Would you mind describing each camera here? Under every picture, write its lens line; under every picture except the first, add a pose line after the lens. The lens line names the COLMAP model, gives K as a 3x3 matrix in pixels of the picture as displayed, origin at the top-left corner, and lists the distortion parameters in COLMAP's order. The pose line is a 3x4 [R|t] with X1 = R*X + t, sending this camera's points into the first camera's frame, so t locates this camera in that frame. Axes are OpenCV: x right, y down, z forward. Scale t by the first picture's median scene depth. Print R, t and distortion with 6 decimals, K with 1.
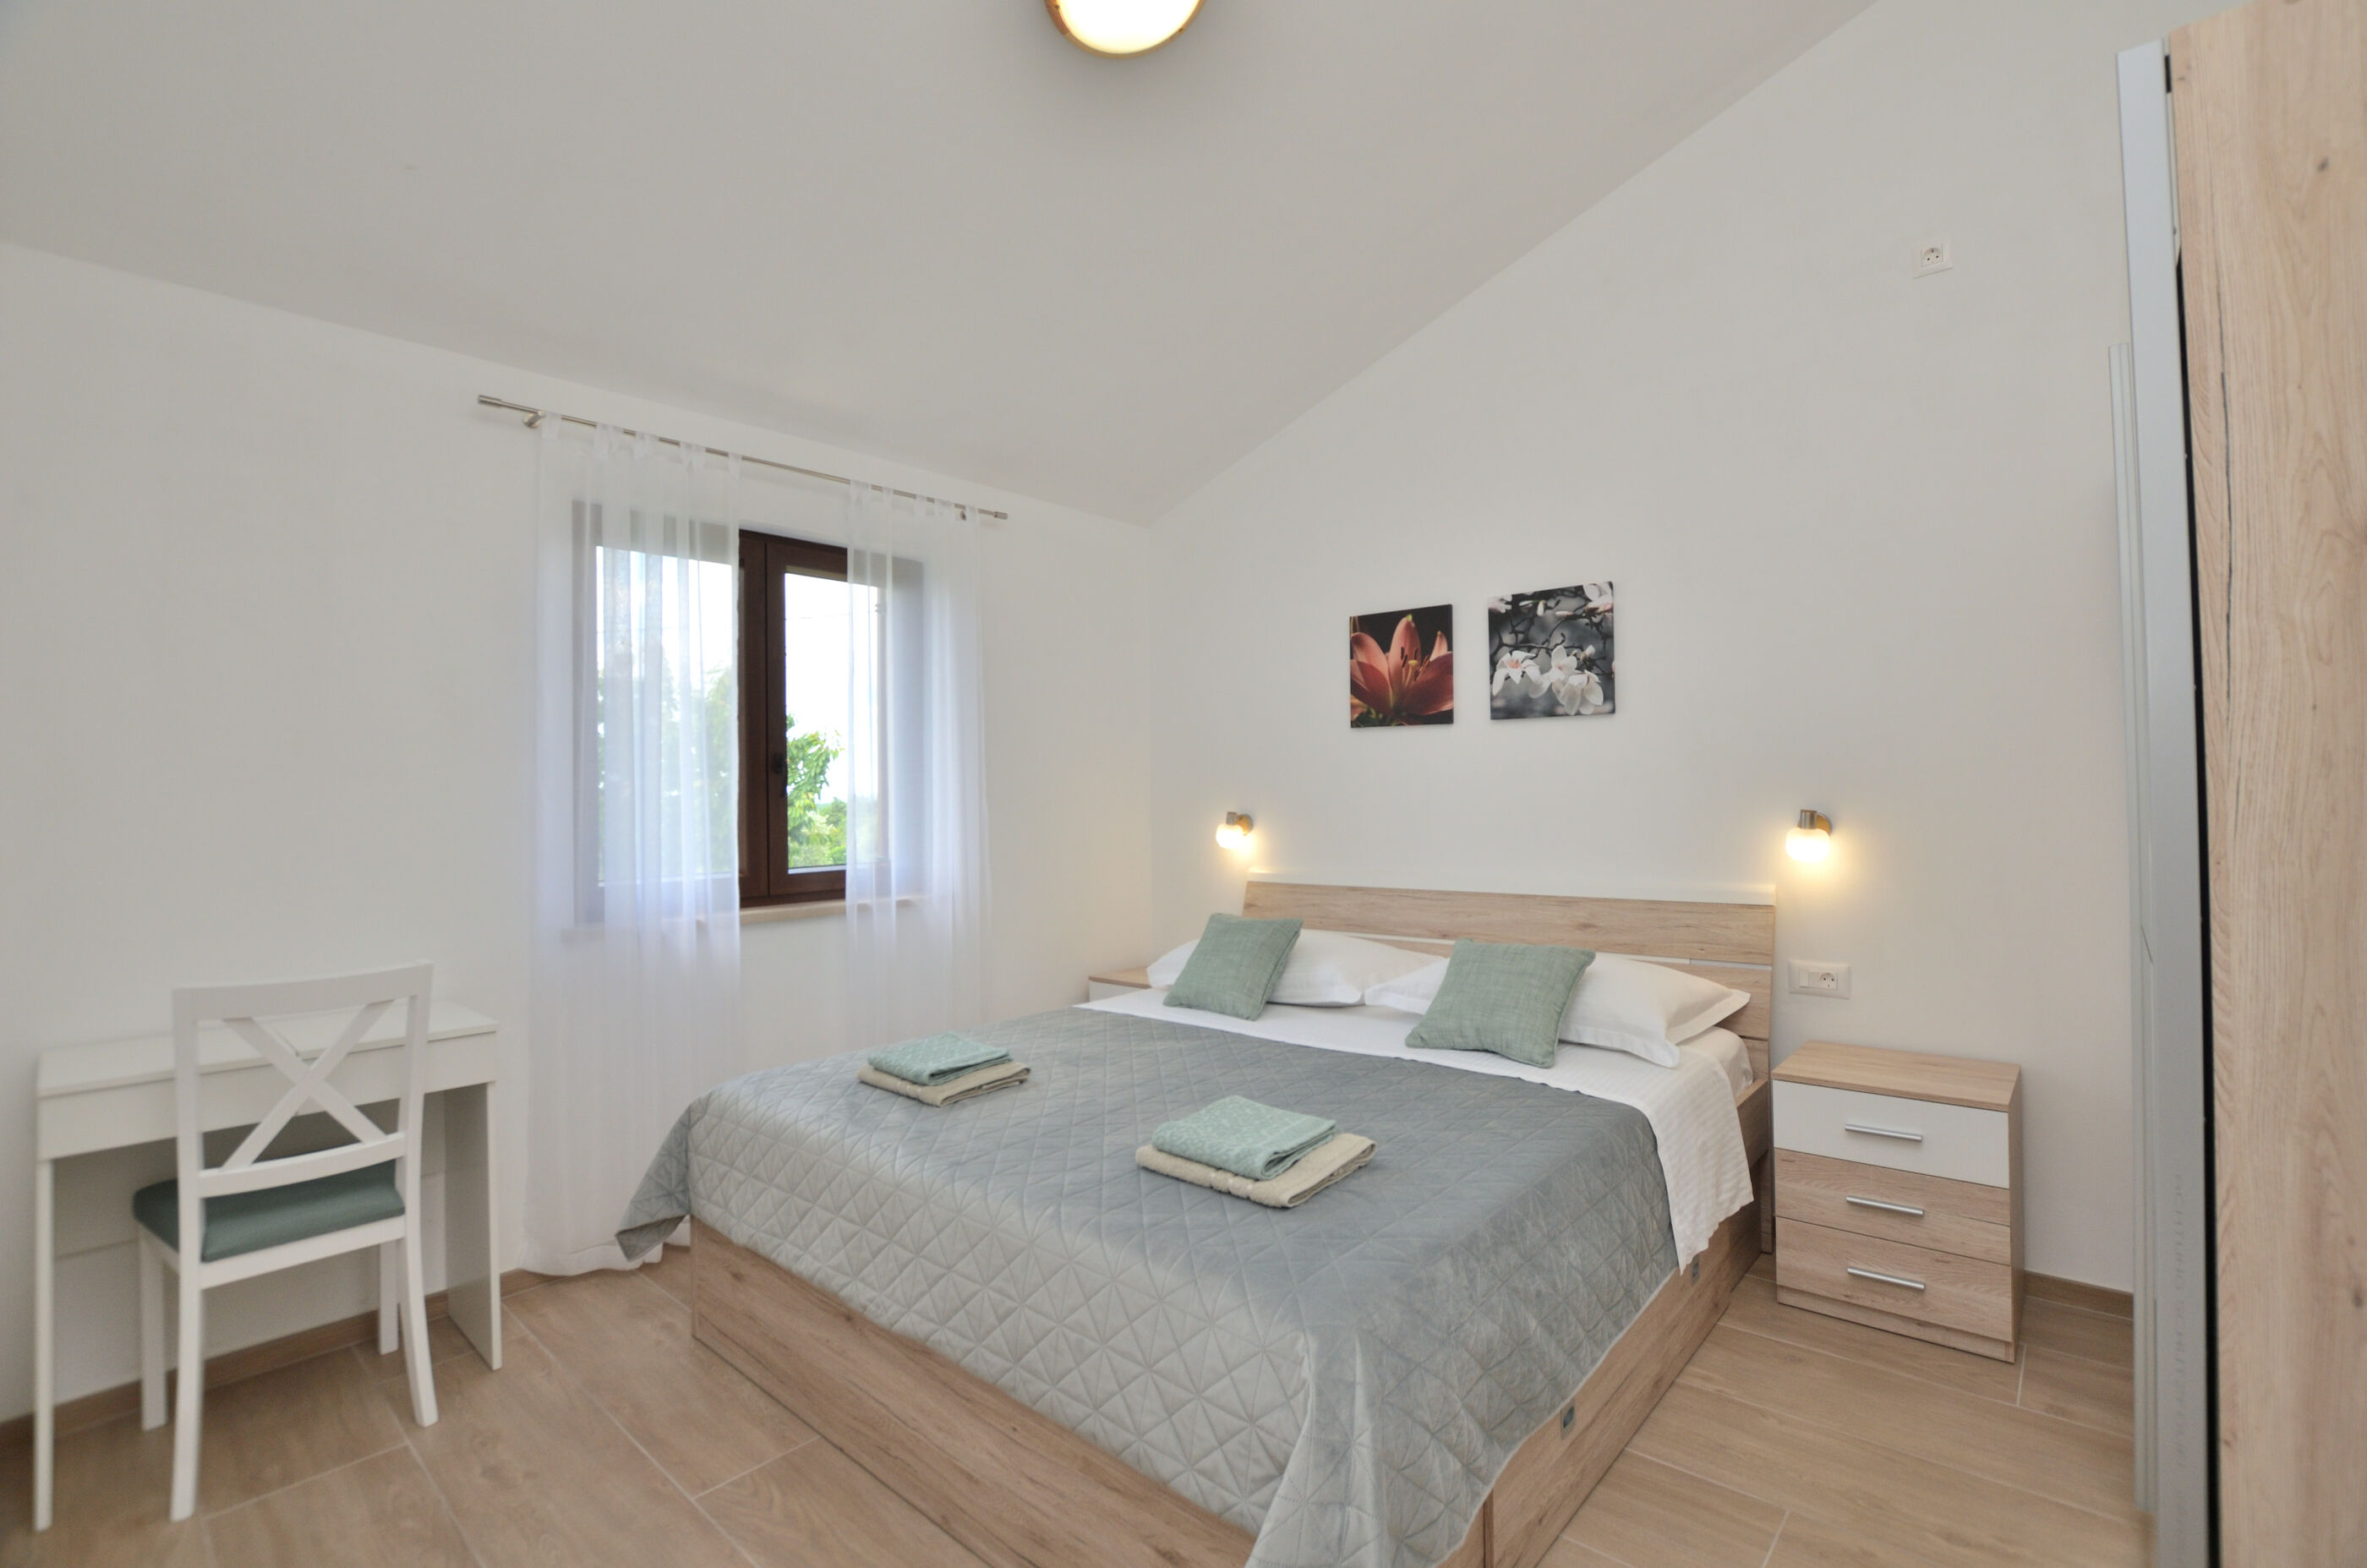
lens RADIAL K [[1038.9, 0, 1186.1], [0, 1038.9, 778.9], [0, 0, 1]] dist [-0.021215, 0.000915]
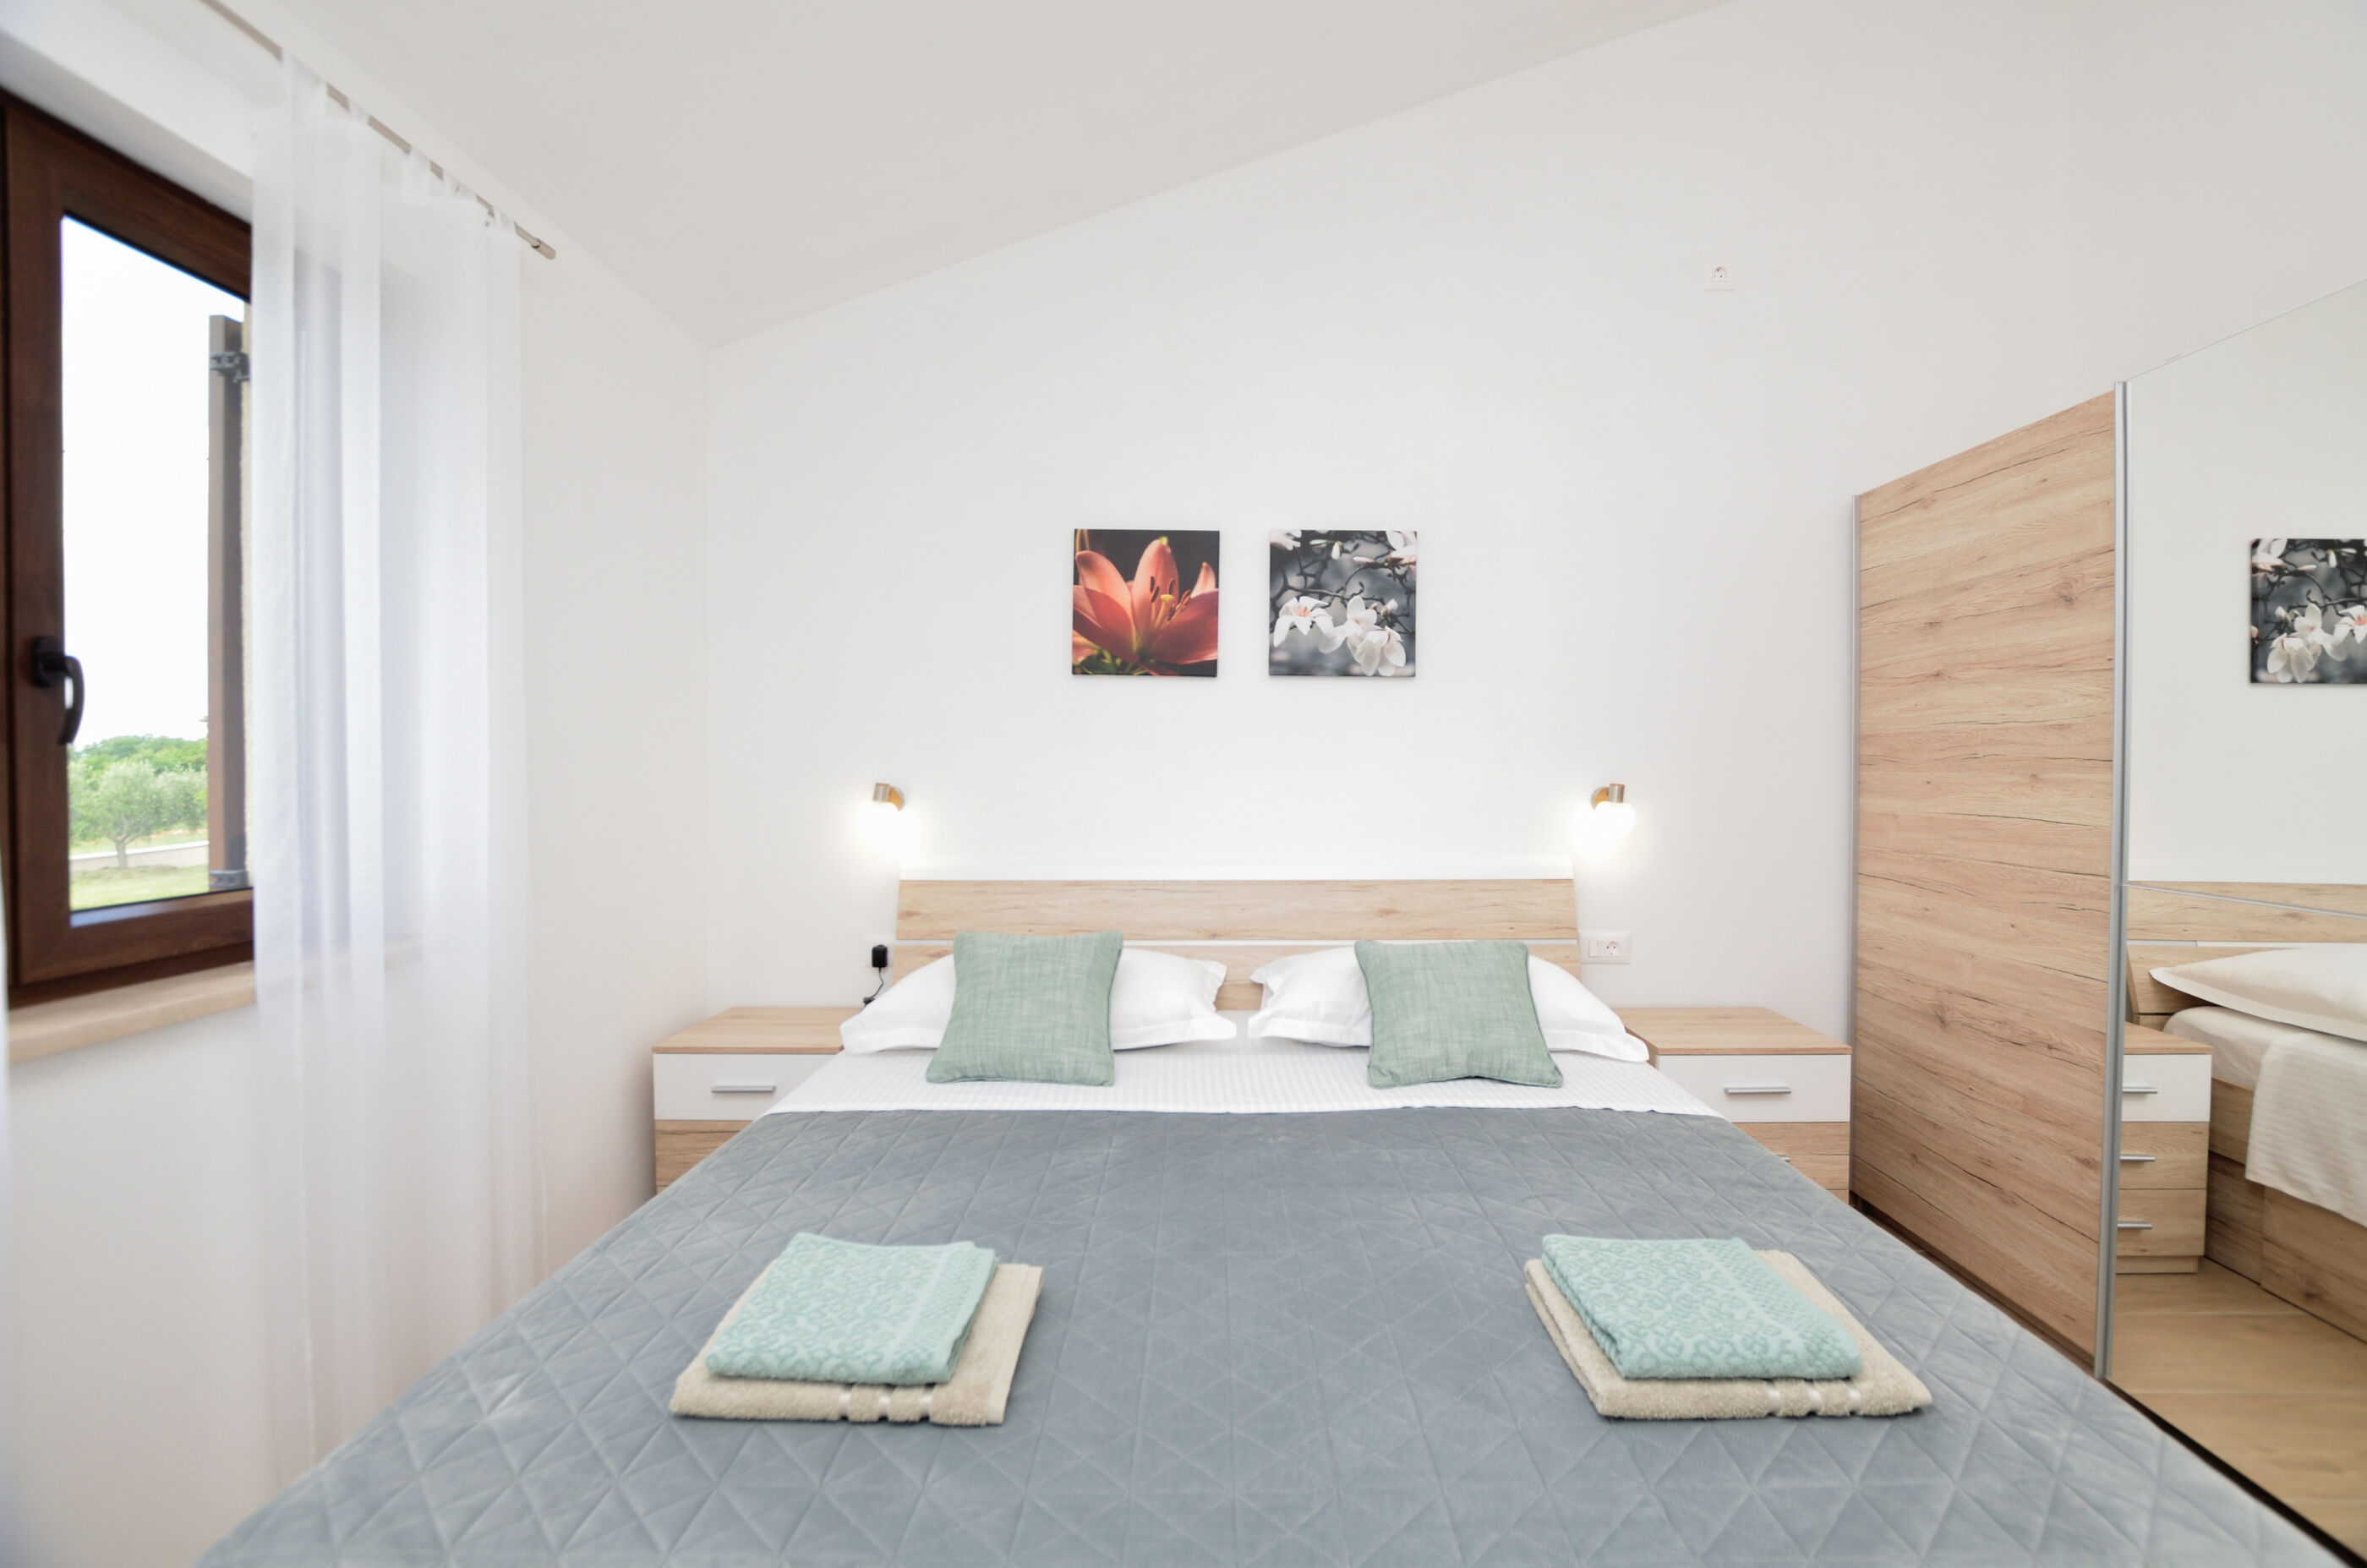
lens RADIAL K [[1049.2, 0, 1183.1], [0, 1049.2, 778.9], [0, 0, 1]] dist [-0.026481, 0.000256]
pose [[0.758652, 0.005871, 0.651470, -0.377148], [-0.023435, 0.999558, 0.018282, 0.015915], [-0.651075, -0.029137, 0.758454, 0.475736]]
